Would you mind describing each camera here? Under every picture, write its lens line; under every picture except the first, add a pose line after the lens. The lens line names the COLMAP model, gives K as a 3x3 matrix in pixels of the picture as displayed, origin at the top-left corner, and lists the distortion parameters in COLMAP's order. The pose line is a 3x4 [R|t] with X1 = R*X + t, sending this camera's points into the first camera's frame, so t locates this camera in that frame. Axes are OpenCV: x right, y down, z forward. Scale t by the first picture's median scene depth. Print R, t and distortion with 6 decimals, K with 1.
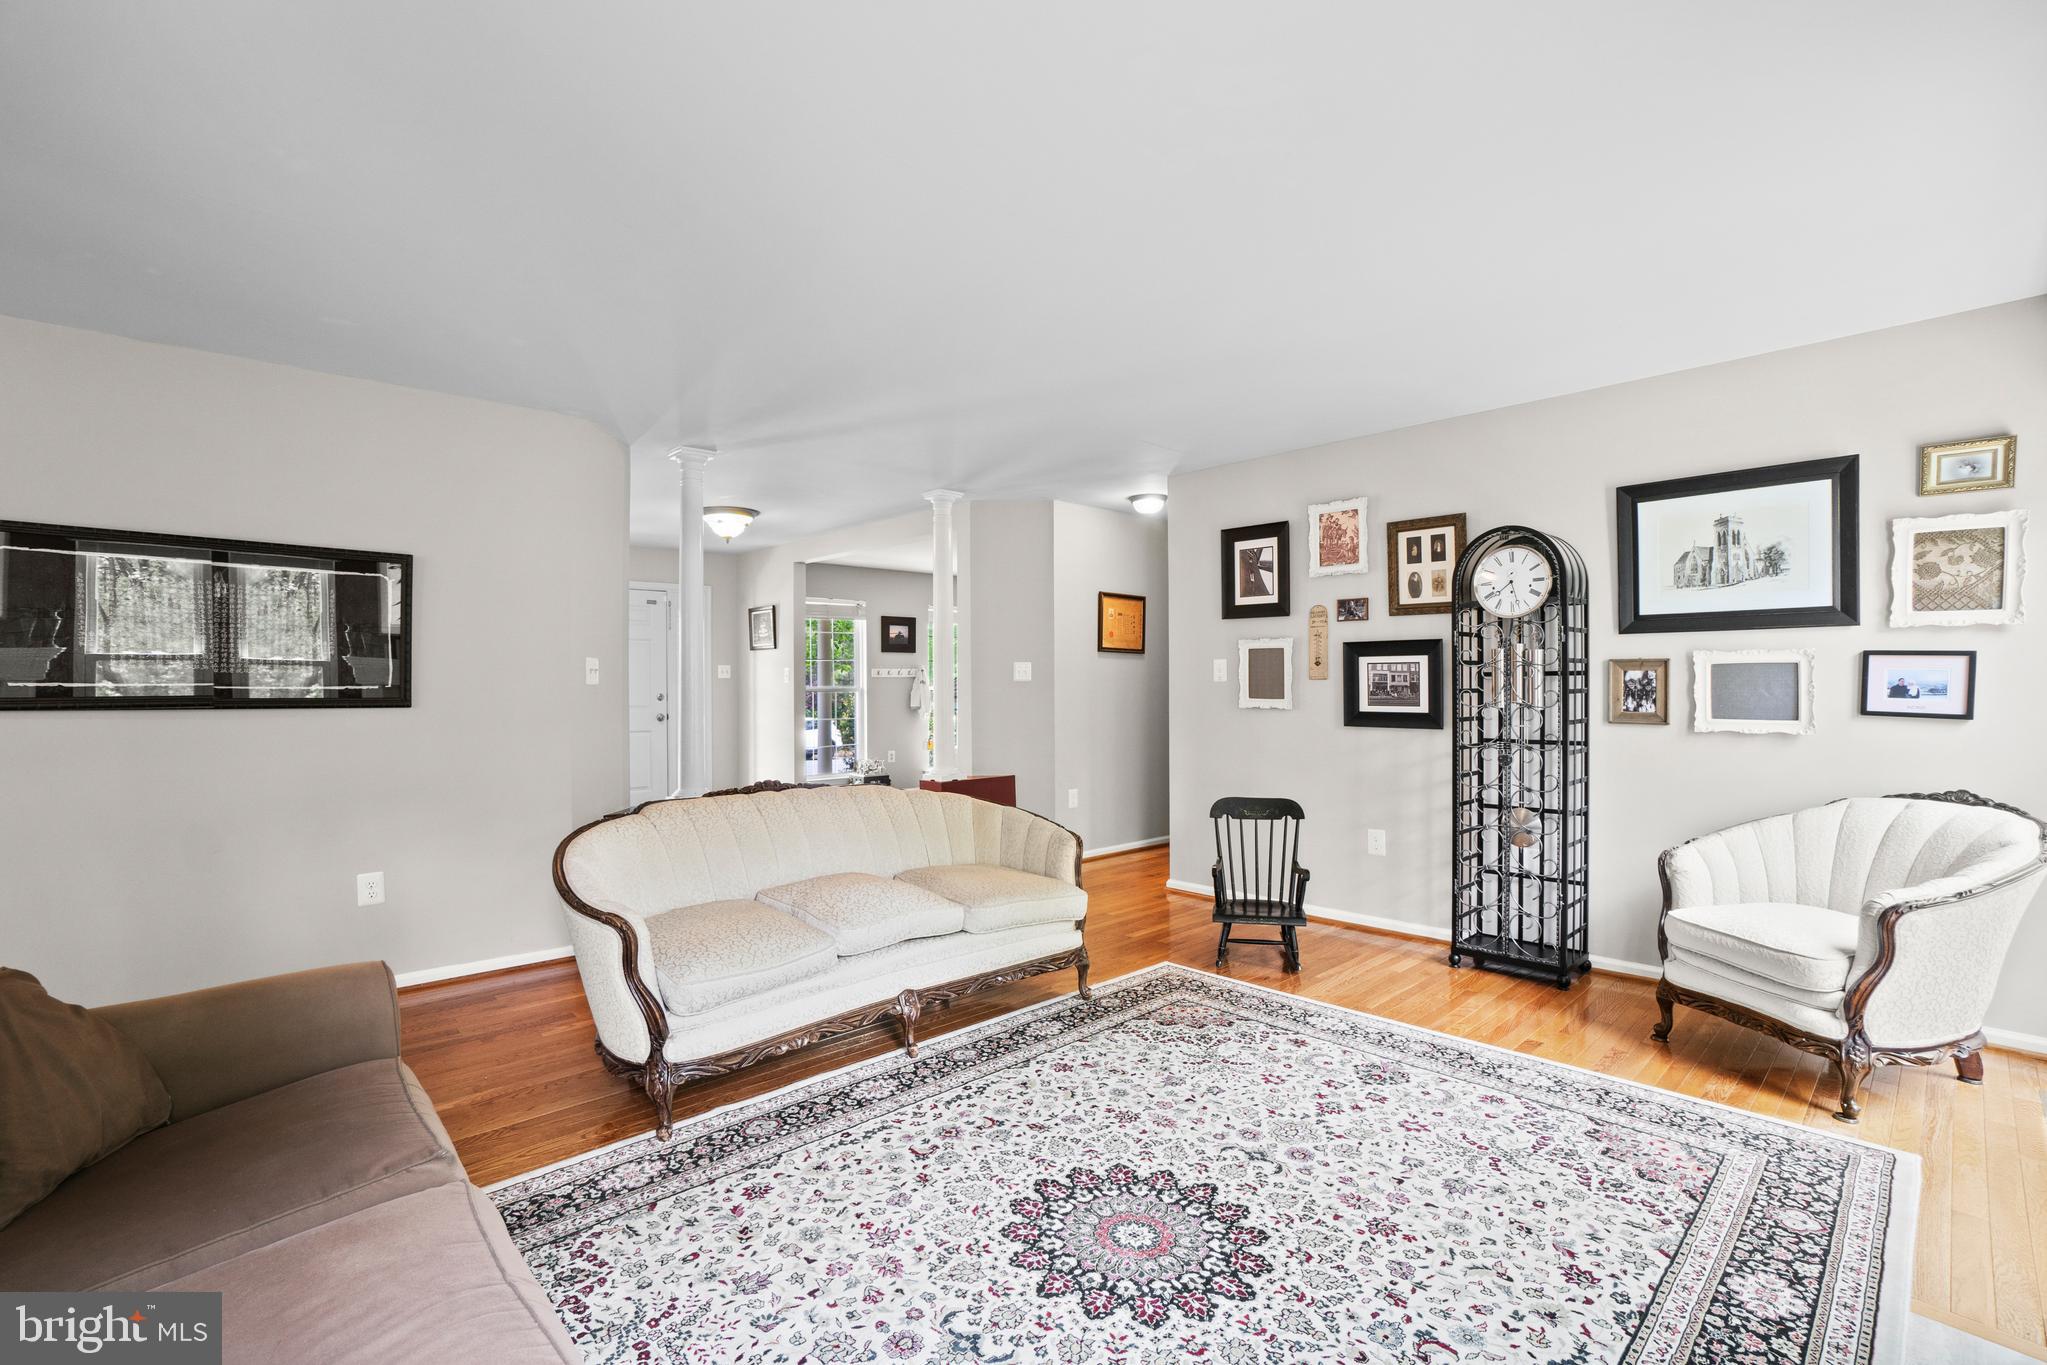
lens RADIAL K [[914.5, 0, 1002.4], [0, 914.5, 702.8], [0, 0, 1]] dist [-0.058165, 0.019227]
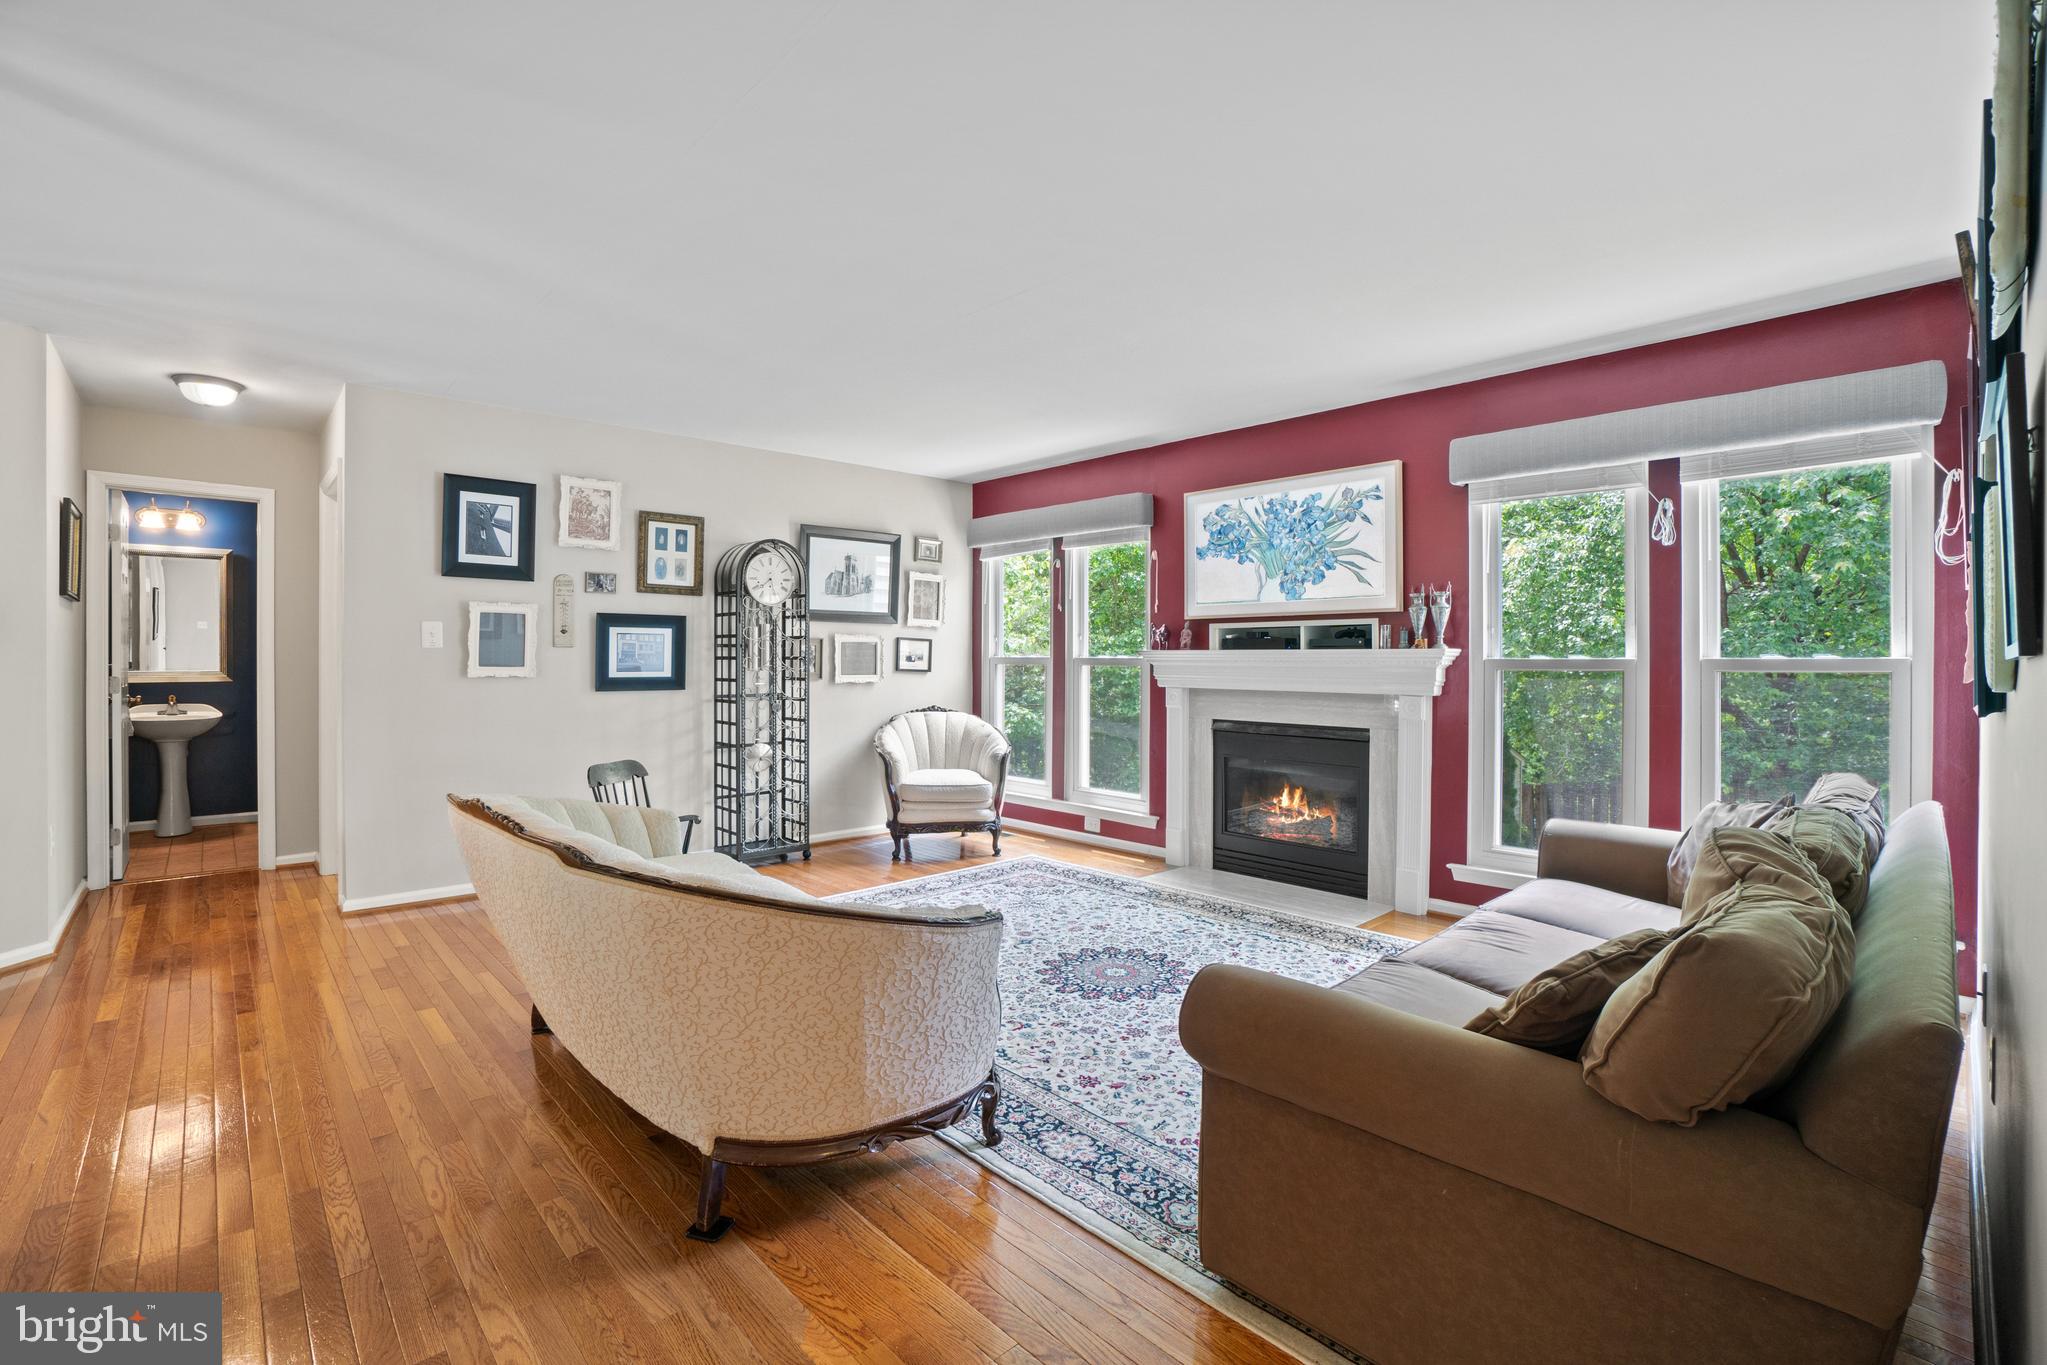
lens RADIAL K [[914.5, 0, 1010.1], [0, 914.5, 662.8], [0, 0, 1]] dist [-0.058165, 0.019227]
pose [[-0.006435, 0.002142, 0.999977, -0.856352], [0.019726, 0.999803, -0.002015, 0.004482], [-0.999785, 0.019713, -0.006476, 0.654278]]
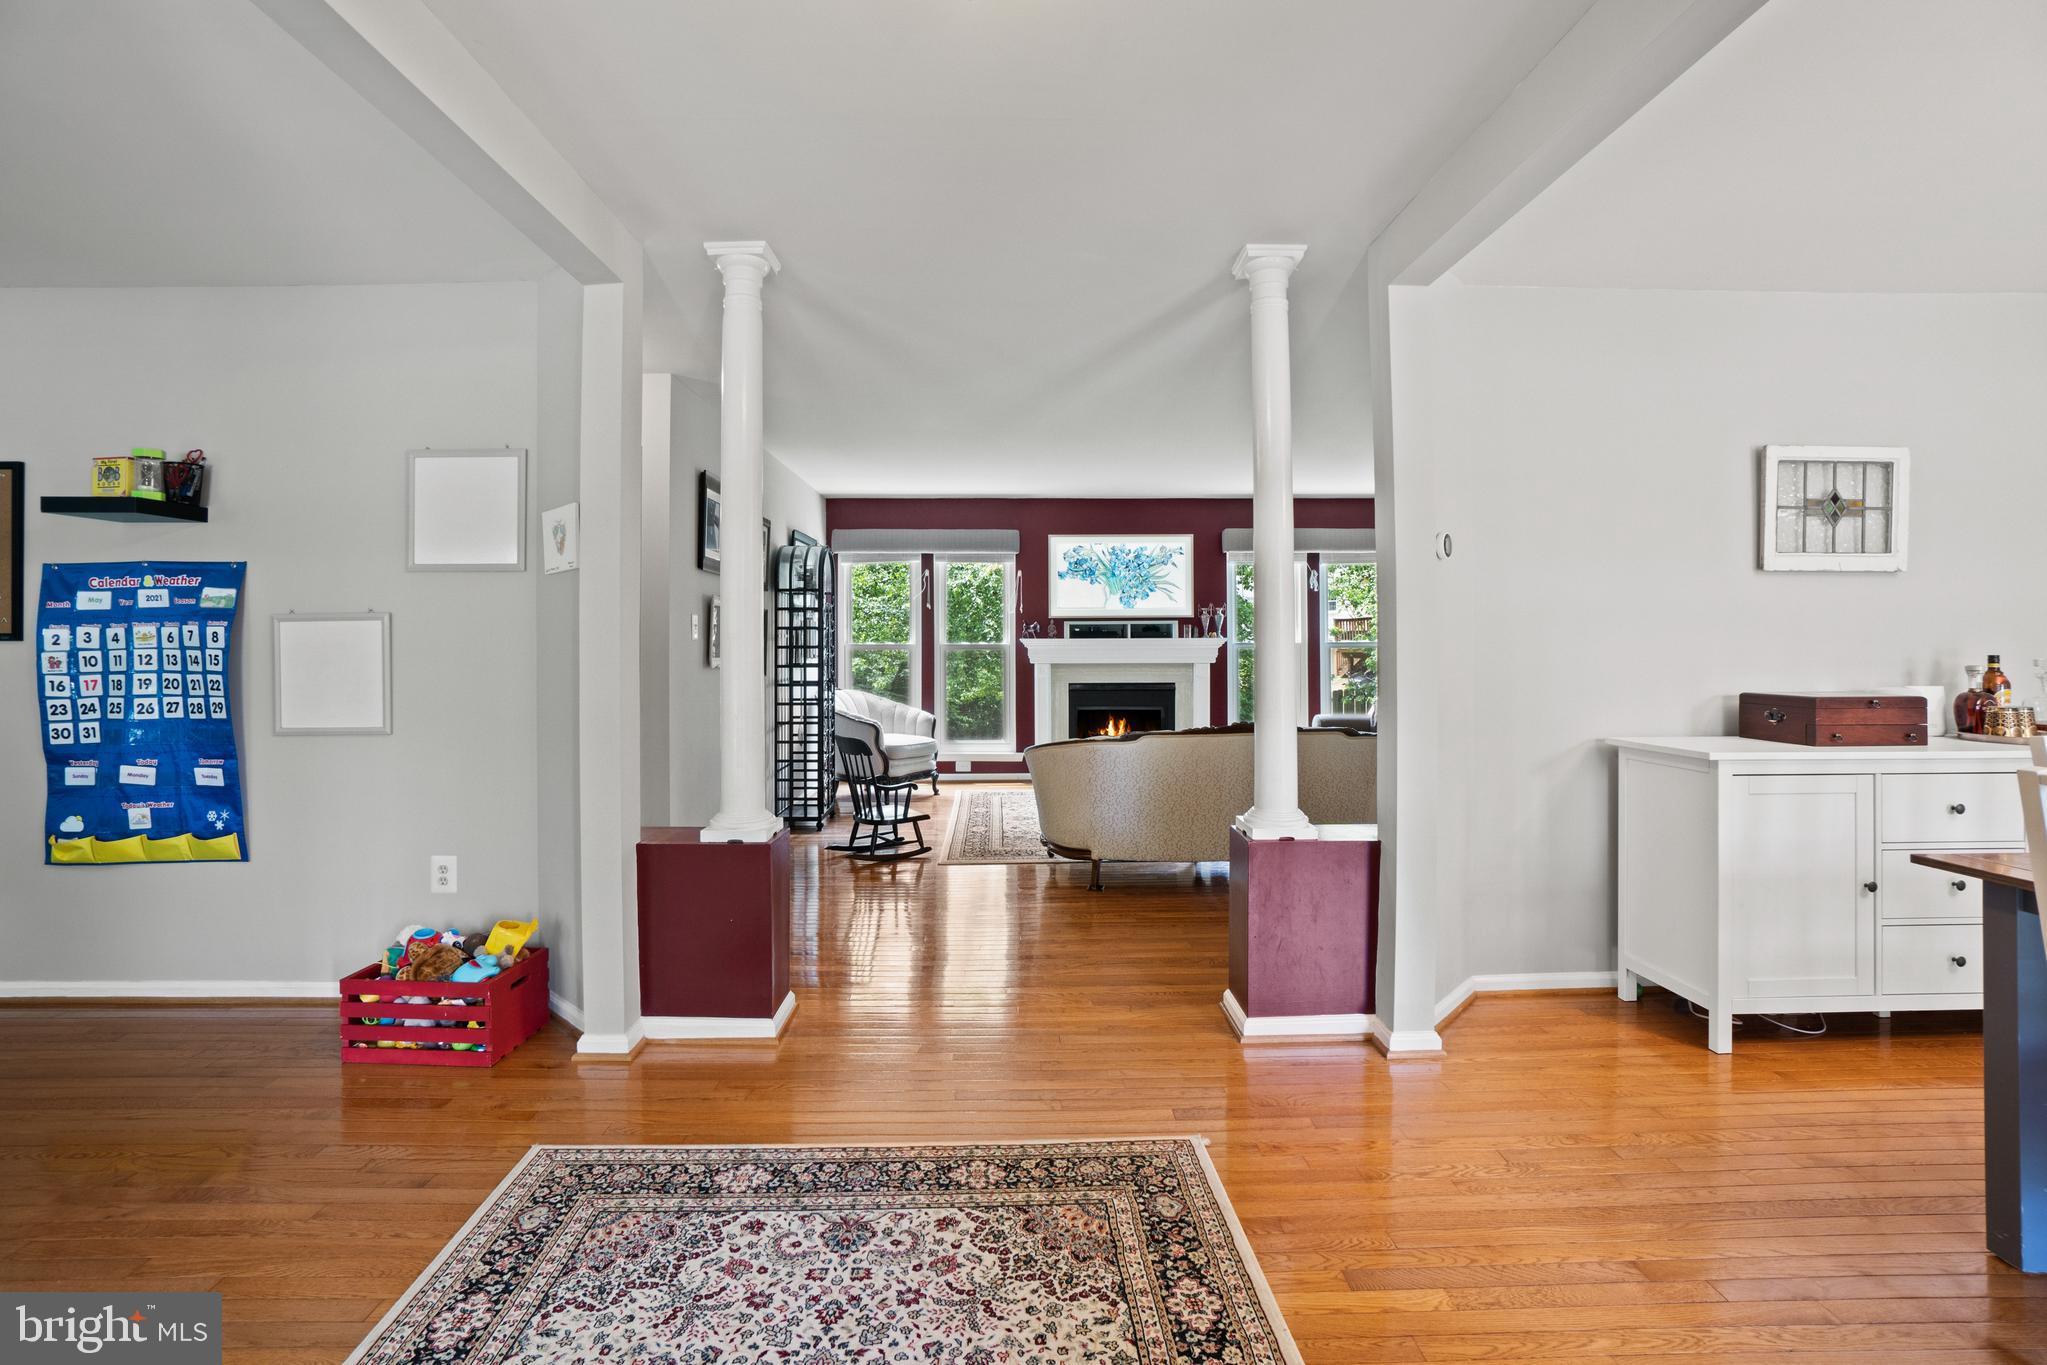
lens RADIAL K [[914.5, 0, 1020.6], [0, 914.5, 640.4], [0, 0, 1]] dist [-0.058165, 0.019227]
pose [[-0.755433, 0.008892, 0.655165, -0.794142], [0.022680, 0.999664, 0.012584, -0.036977], [-0.654833, 0.024366, -0.755381, 2.045307]]
